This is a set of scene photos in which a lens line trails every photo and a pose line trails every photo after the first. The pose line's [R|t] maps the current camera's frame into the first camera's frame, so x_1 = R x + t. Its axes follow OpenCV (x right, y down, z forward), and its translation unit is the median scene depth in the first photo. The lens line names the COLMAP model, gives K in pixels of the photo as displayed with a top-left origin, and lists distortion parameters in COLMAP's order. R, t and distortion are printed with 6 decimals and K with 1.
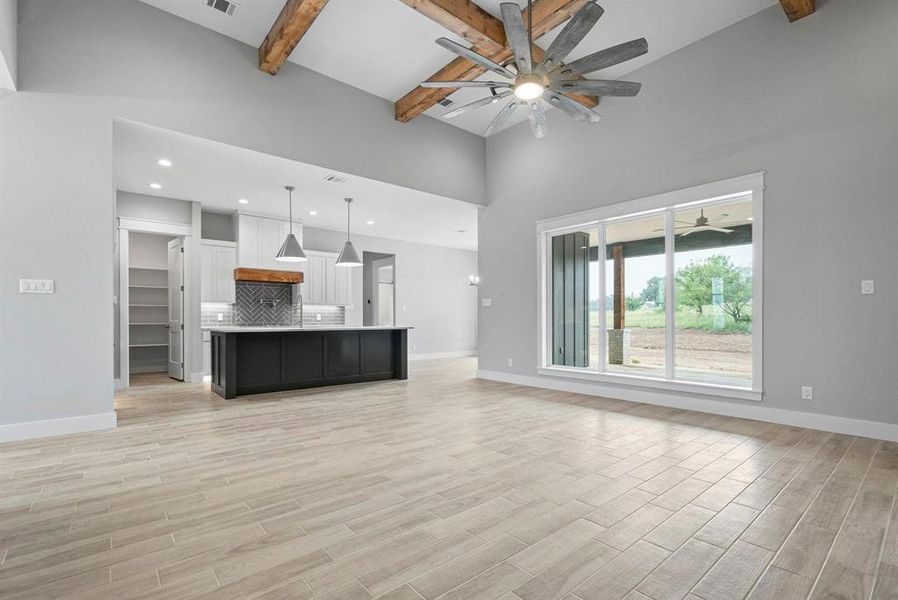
lens RADIAL K [[414.0, 0, 448.4], [0, 414.0, 329.9], [0, 0, 1]] dist [-0.000719, 0.000013]
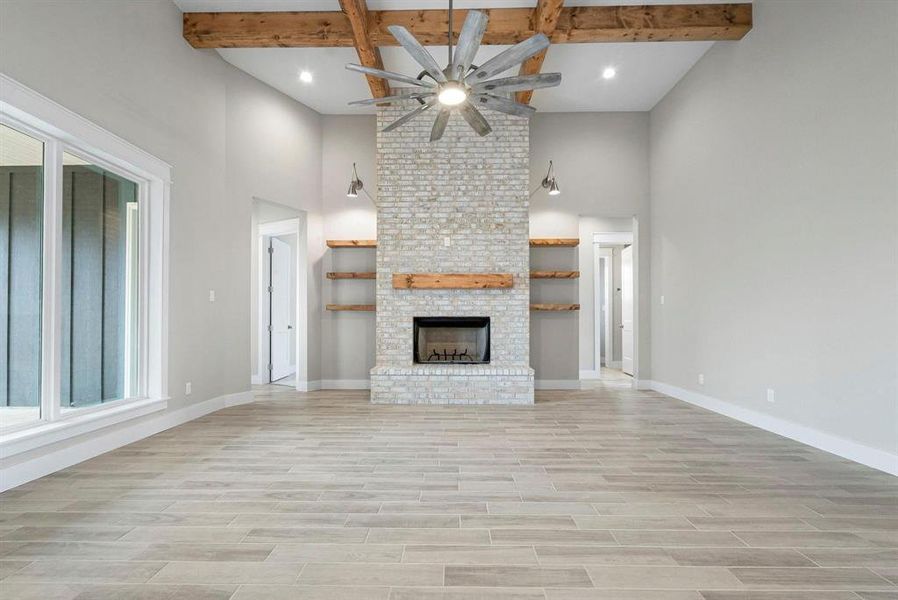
lens RADIAL K [[411.0, 0, 447.4], [0, 411.0, 313.2], [0, 0, 1]] dist [-0.002108, 0.000072]
pose [[-0.752711, 0.012056, 0.658241, -0.332106], [0.017766, 0.999840, 0.002003, -0.032579], [-0.658112, 0.013202, -0.752804, 1.270637]]
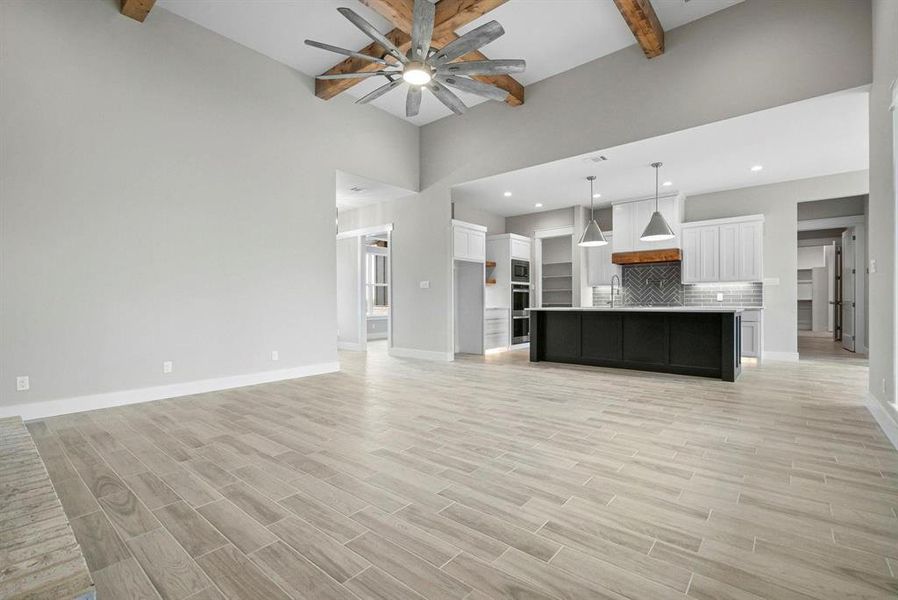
lens RADIAL K [[411.0, 0, 447.4], [0, 411.0, 313.2], [0, 0, 1]] dist [-0.002108, 0.000072]
pose [[0.164713, 0.028492, -0.985930, 0.868174], [-0.020037, 0.999473, 0.025536, -0.015062], [0.986138, 0.015549, 0.165197, 0.647840]]
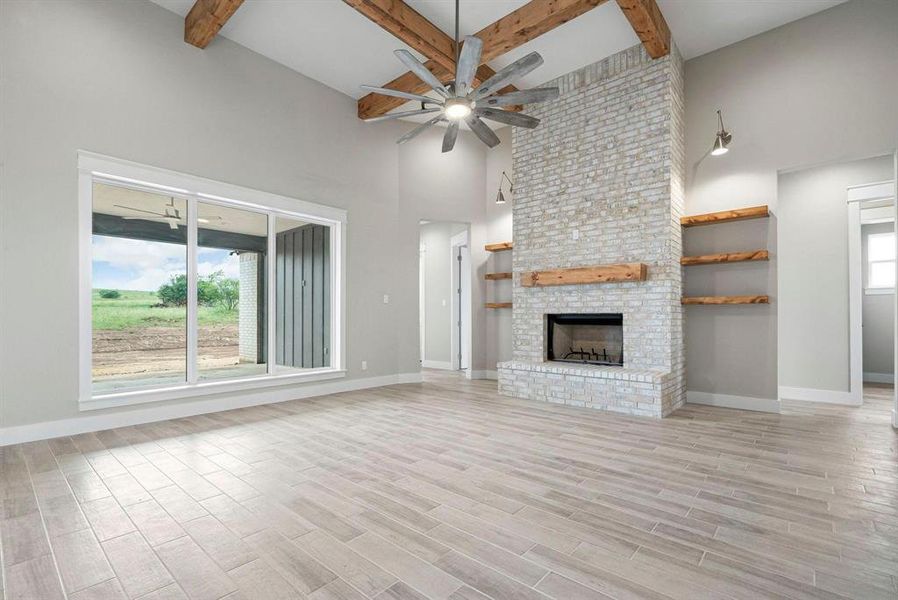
lens RADIAL K [[411.0, 0, 447.4], [0, 411.0, 313.2], [0, 0, 1]] dist [-0.002108, 0.000072]
pose [[-0.147419, 0.009092, 0.989032, -0.640982], [0.025107, 0.999670, -0.005447, -0.023053], [-0.988755, 0.024028, -0.147599, 0.854485]]
